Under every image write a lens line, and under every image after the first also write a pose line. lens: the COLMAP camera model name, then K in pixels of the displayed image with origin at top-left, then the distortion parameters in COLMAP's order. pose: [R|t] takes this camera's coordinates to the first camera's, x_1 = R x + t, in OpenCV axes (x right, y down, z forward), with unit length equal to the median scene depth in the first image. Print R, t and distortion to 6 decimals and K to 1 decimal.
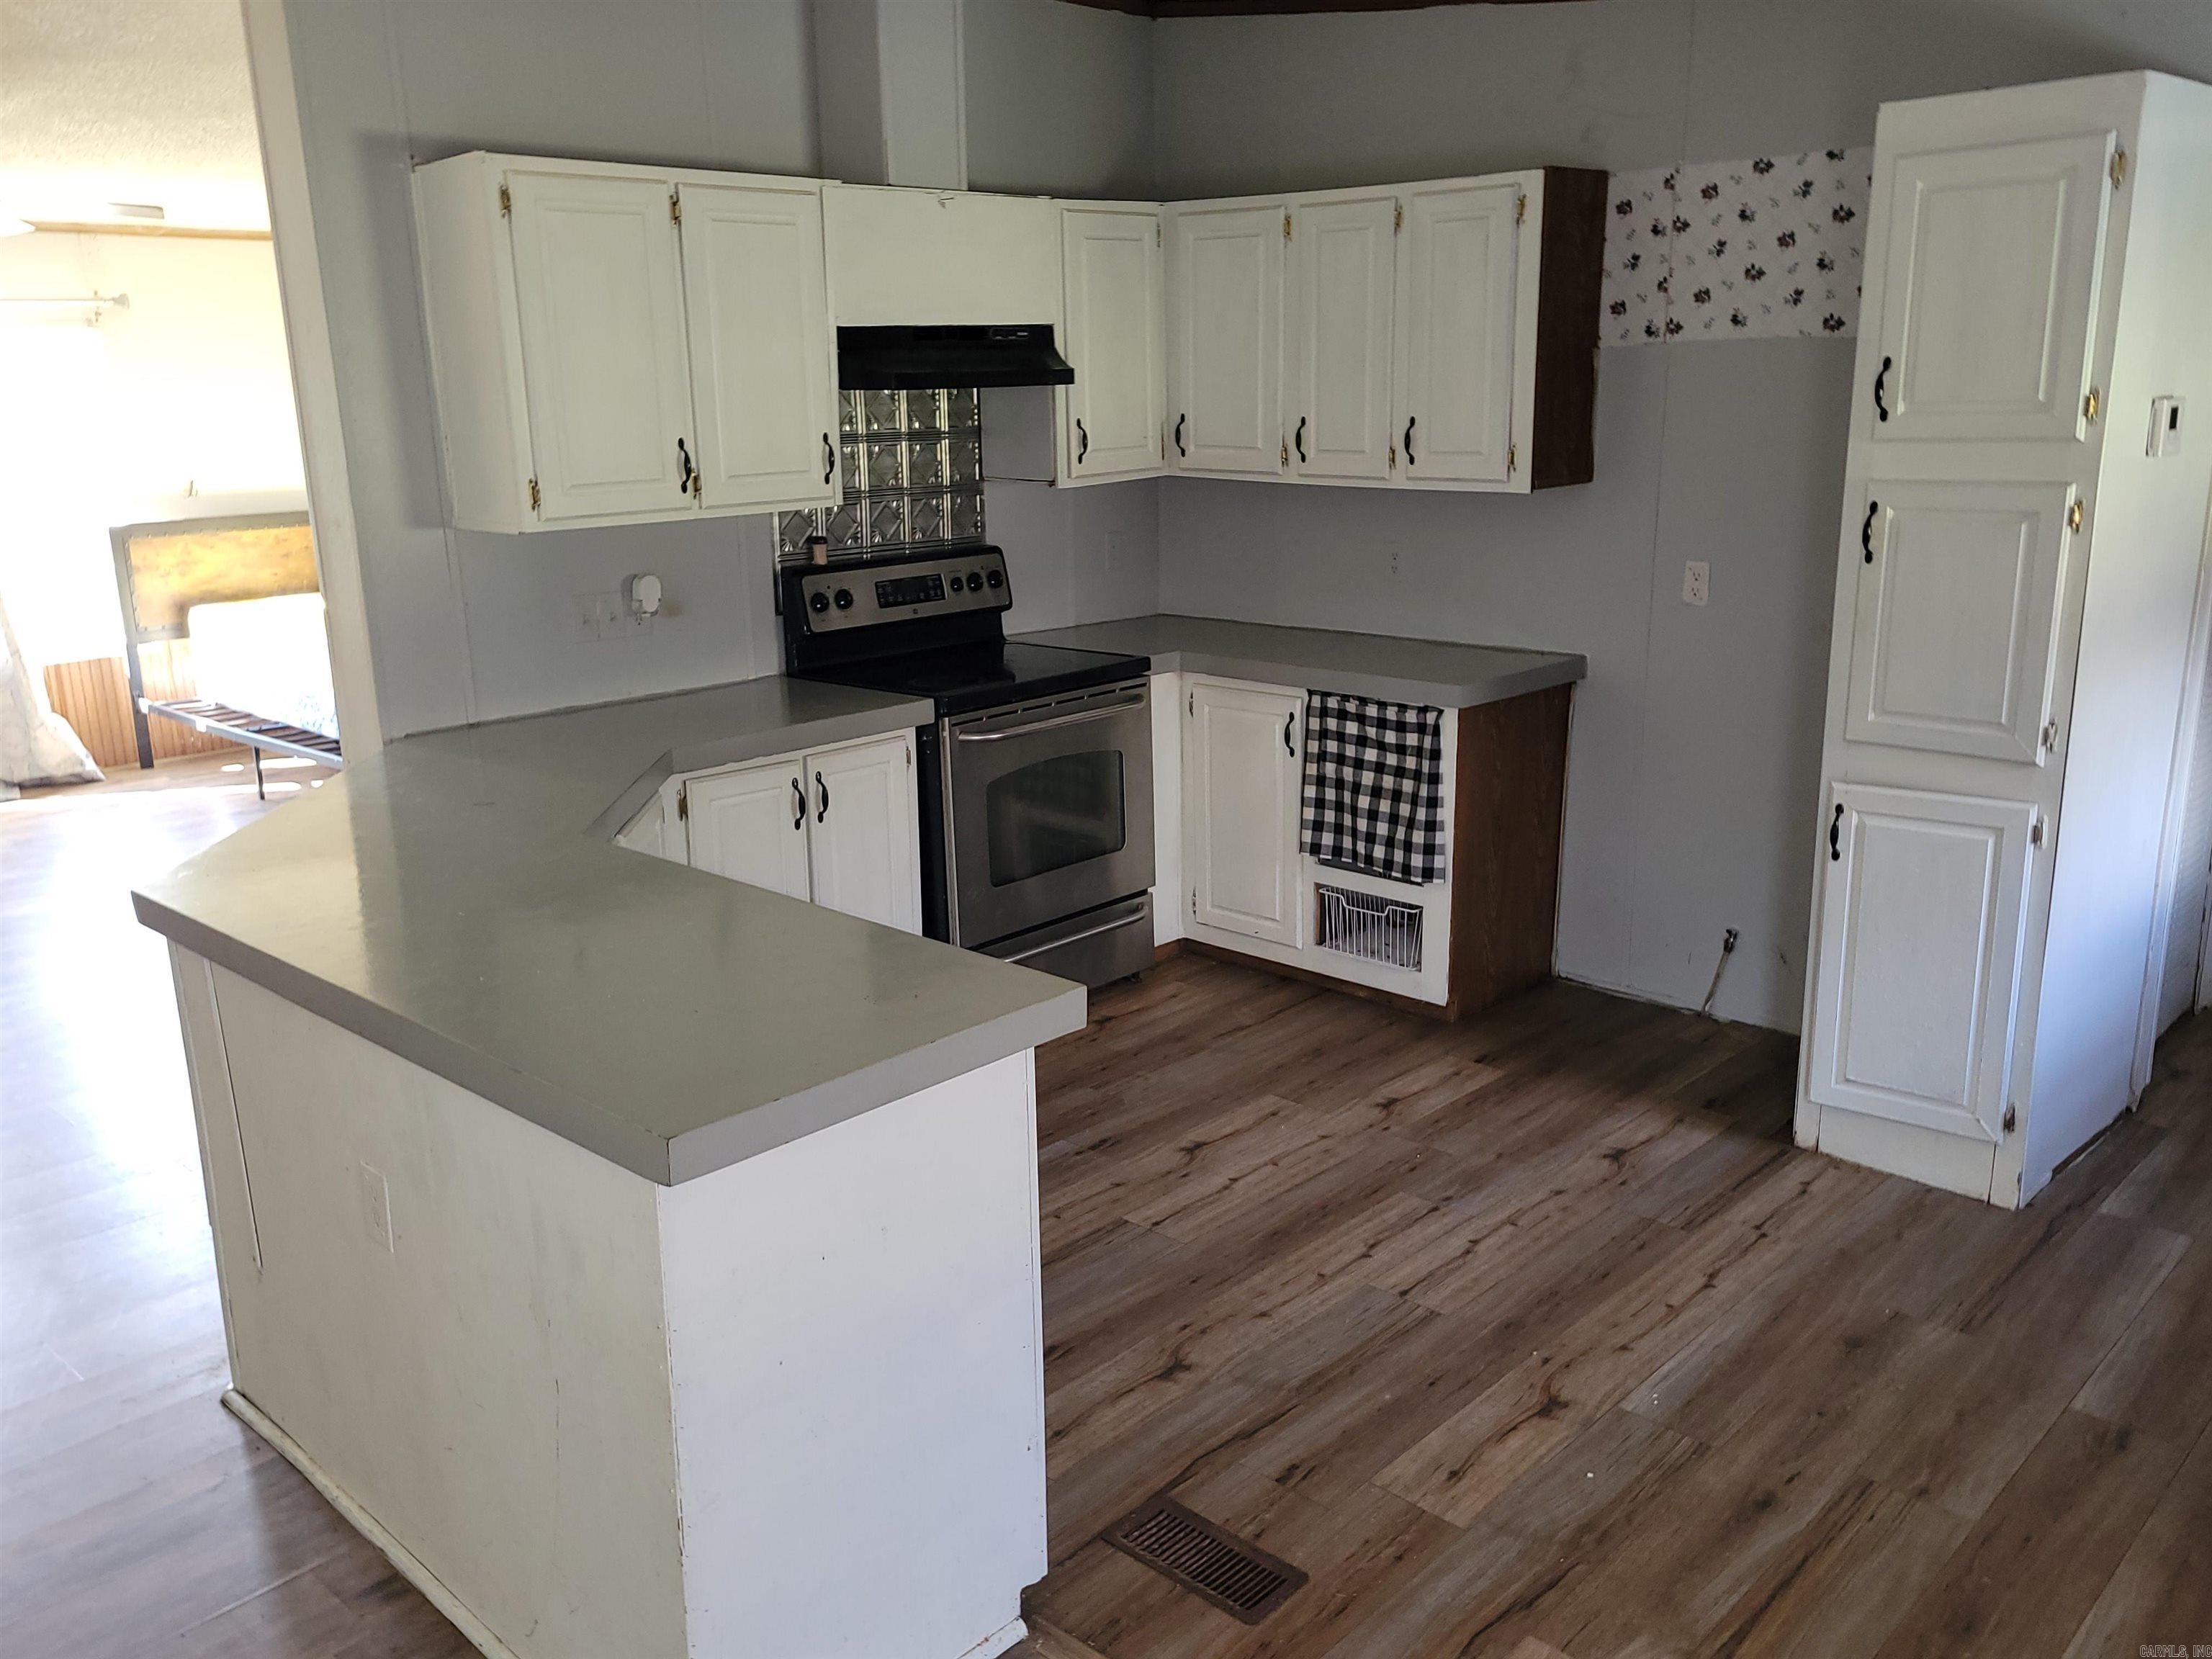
lens RADIAL K [[1836.4, 0, 1106.0], [0, 1836.4, 829.5], [0, 0, 1]] dist [0.069680, -0.006283]
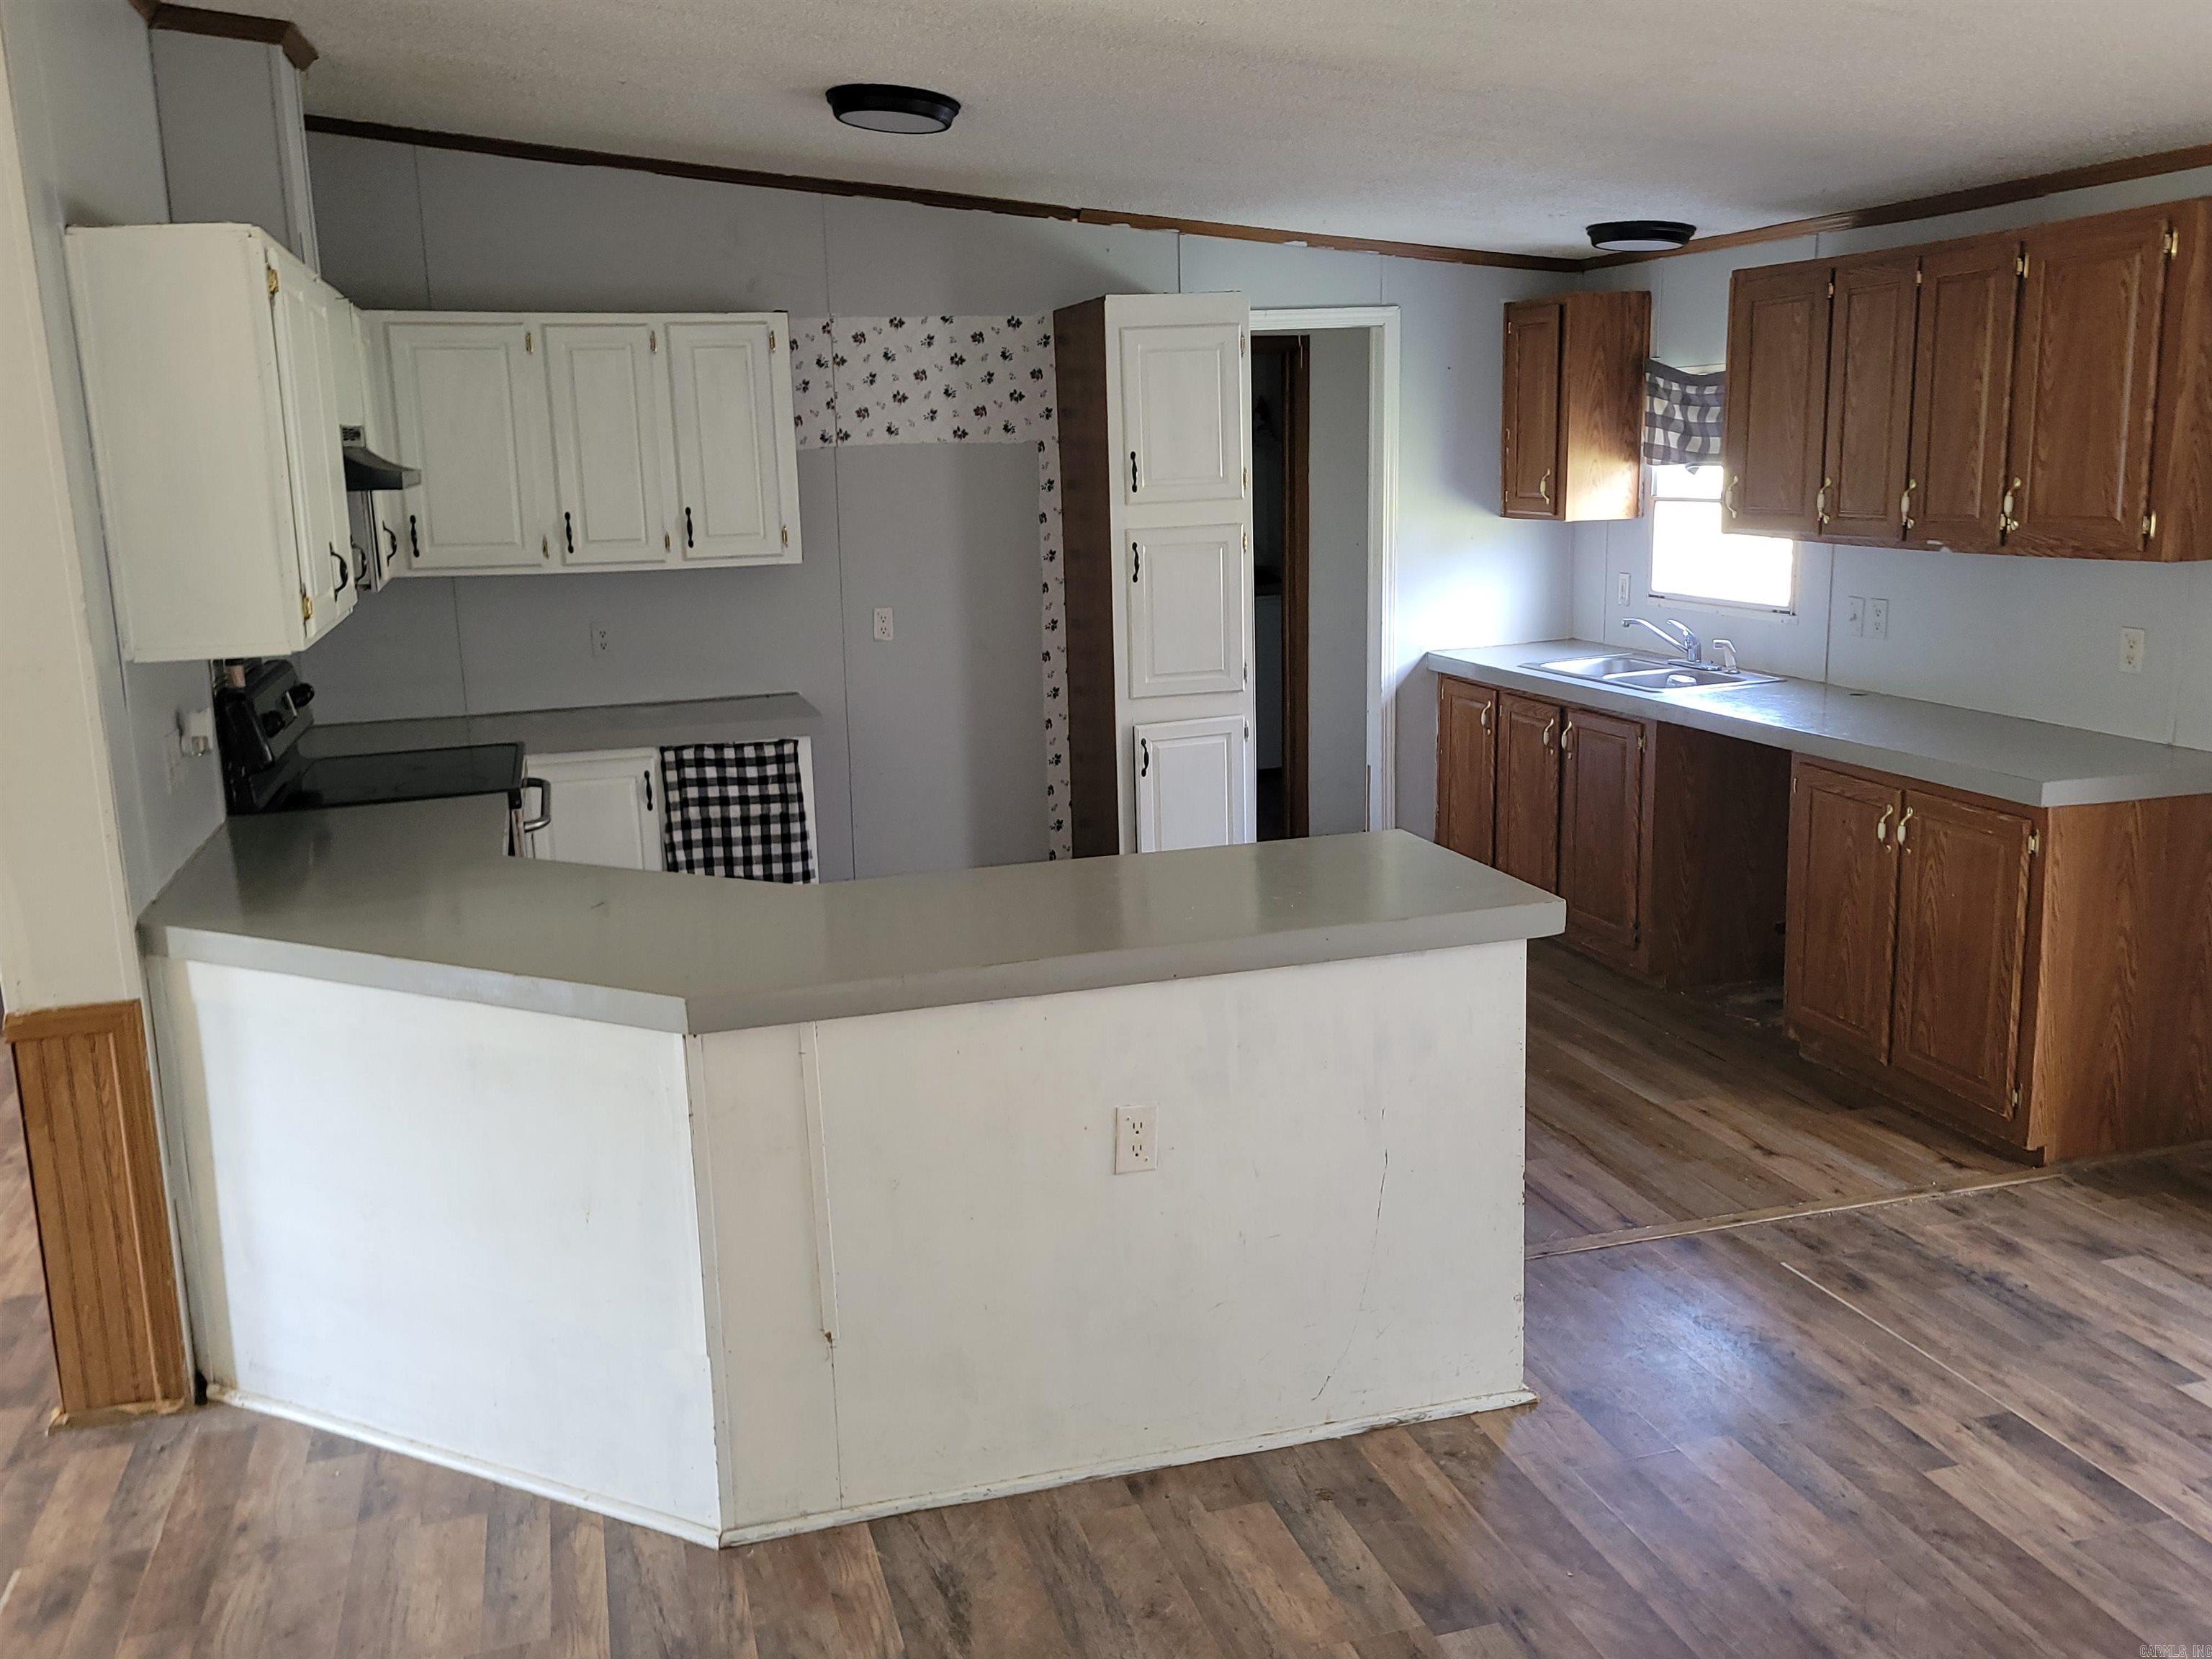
lens RADIAL K [[1836.6, 0, 1106.0], [0, 1836.6, 829.5], [0, 0, 1]] dist [0.053750, -0.005946]
pose [[0.499111, -0.179075, 0.847833, -0.752225], [0.236089, 0.969502, 0.065789, -0.038878], [-0.833756, 0.167328, 0.526167, 0.193278]]
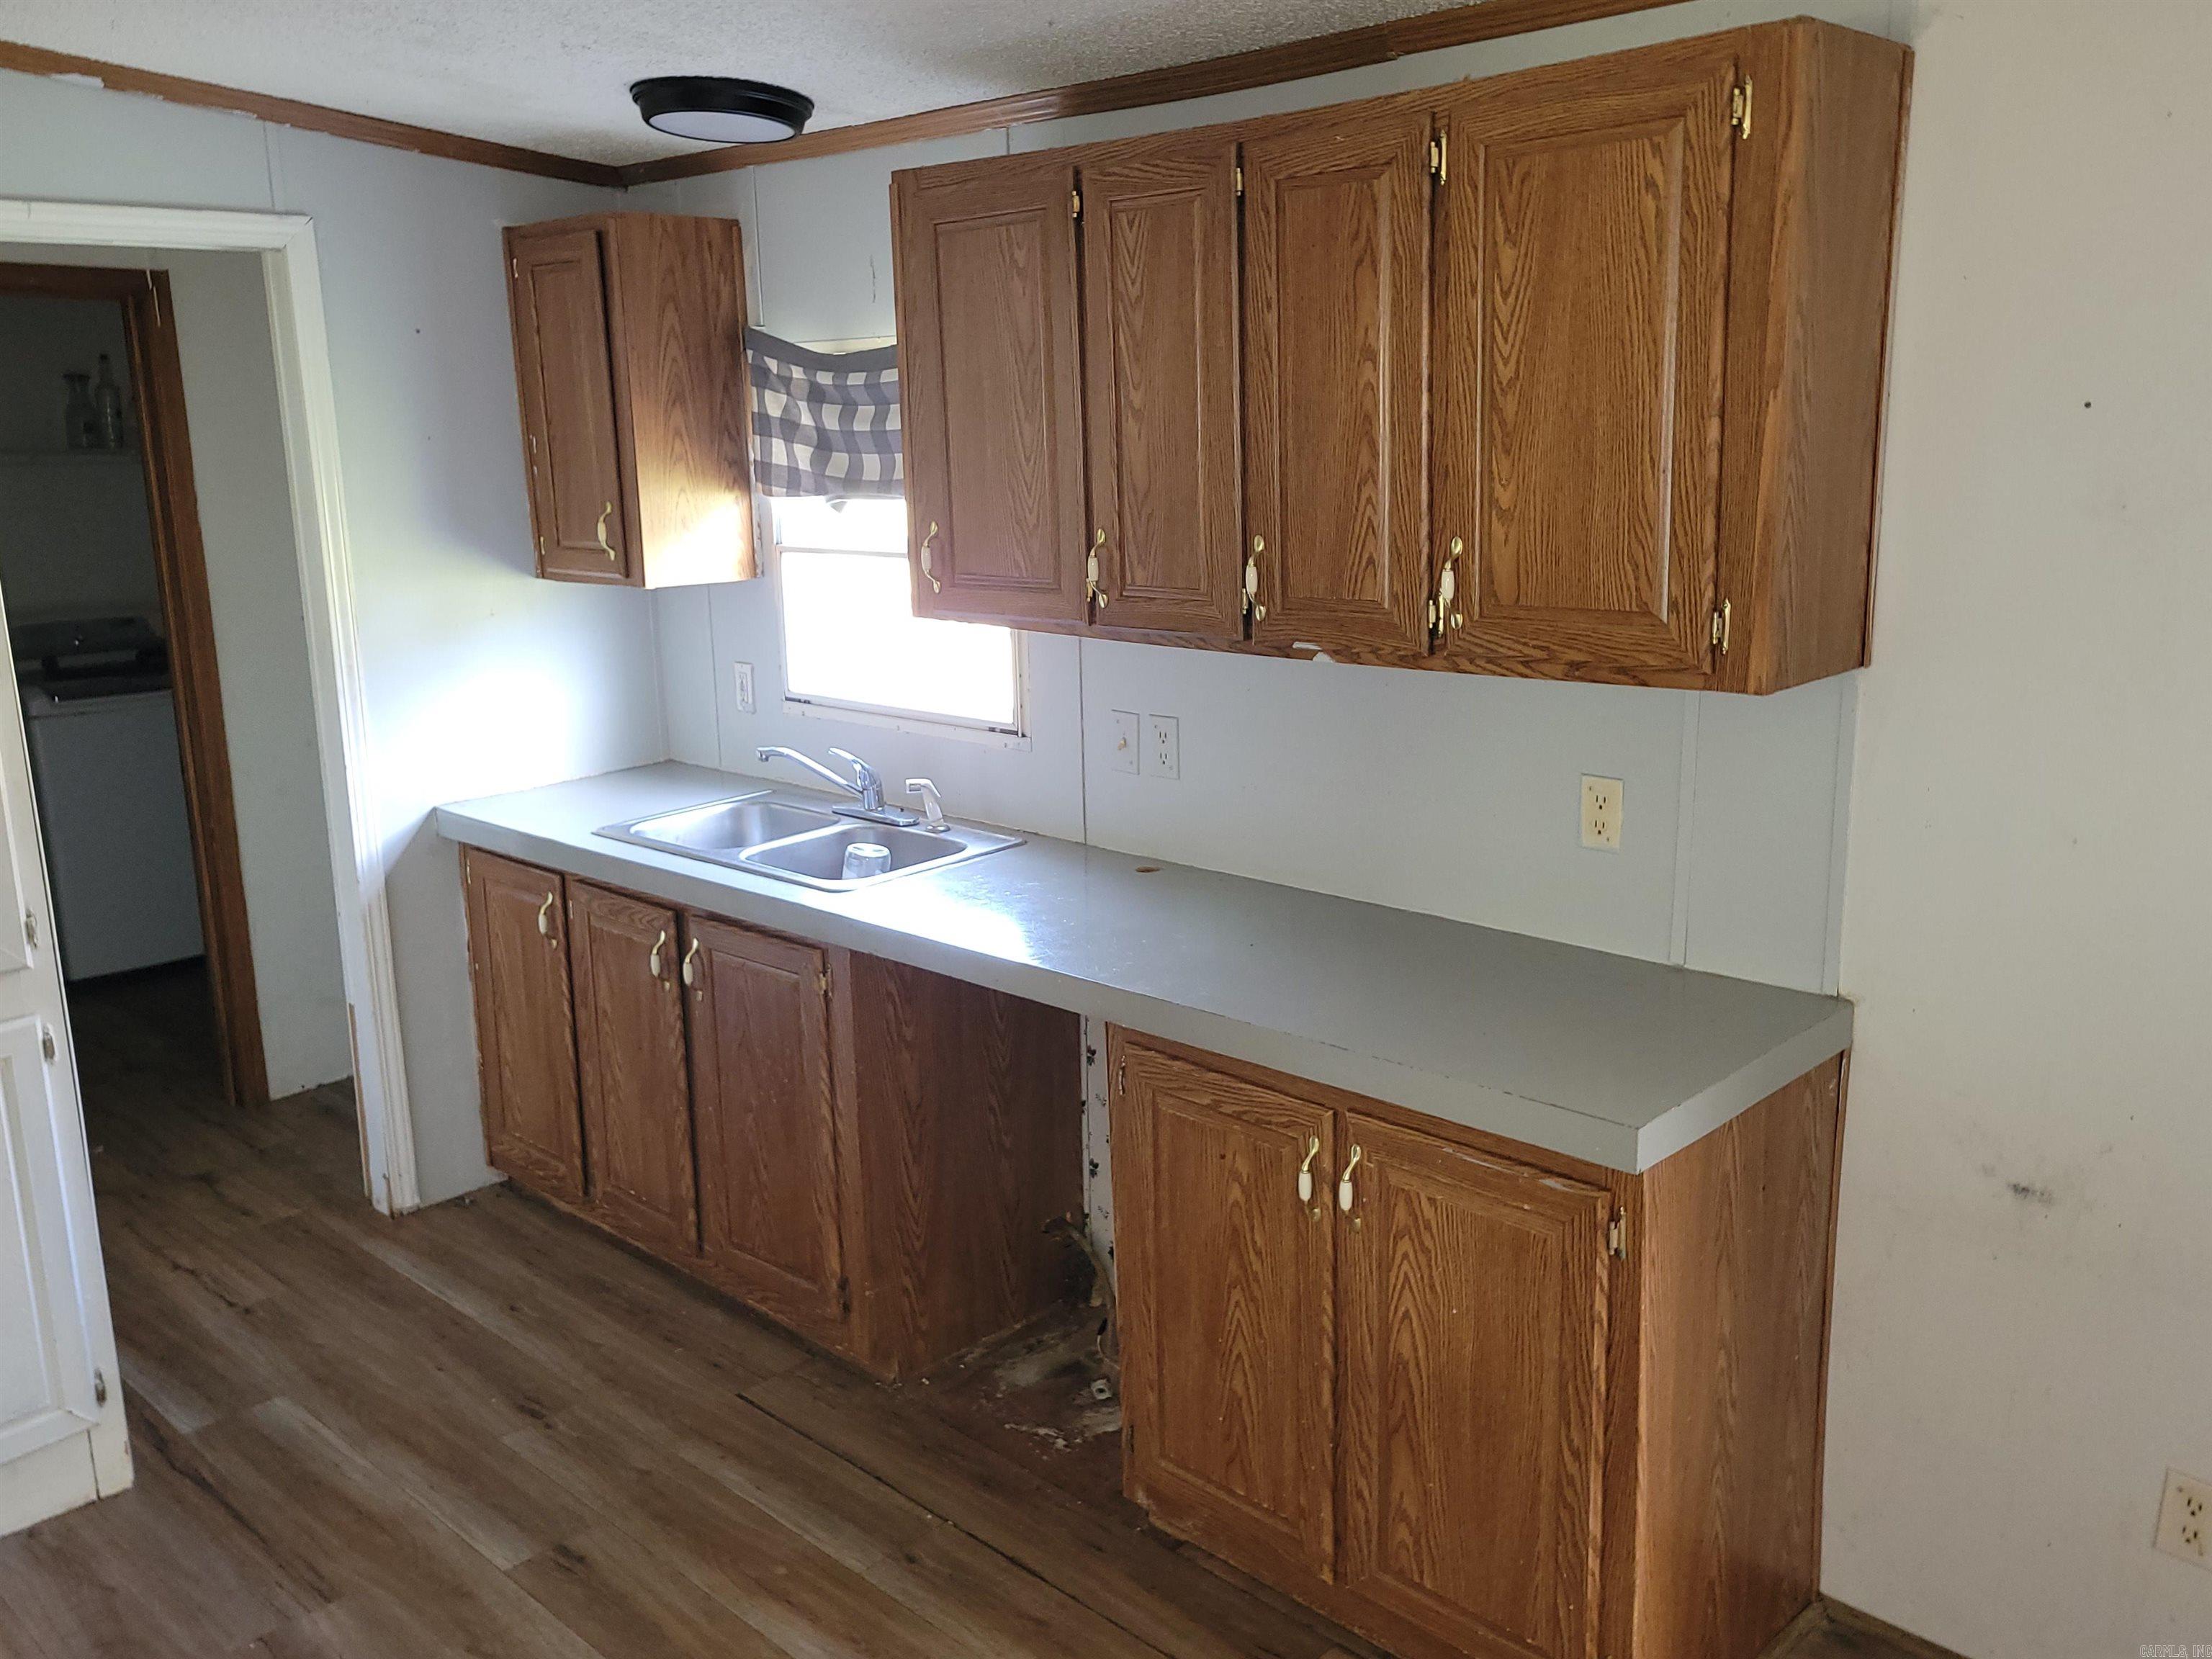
lens RADIAL K [[1836.6, 0, 1106.0], [0, 1836.6, 829.5], [0, 0, 1]] dist [0.053750, -0.005946]
pose [[0.022468, -0.203310, 0.978857, -0.206578], [0.269278, 0.944150, 0.189920, -0.090213], [-0.962800, 0.259317, 0.075960, 0.358008]]
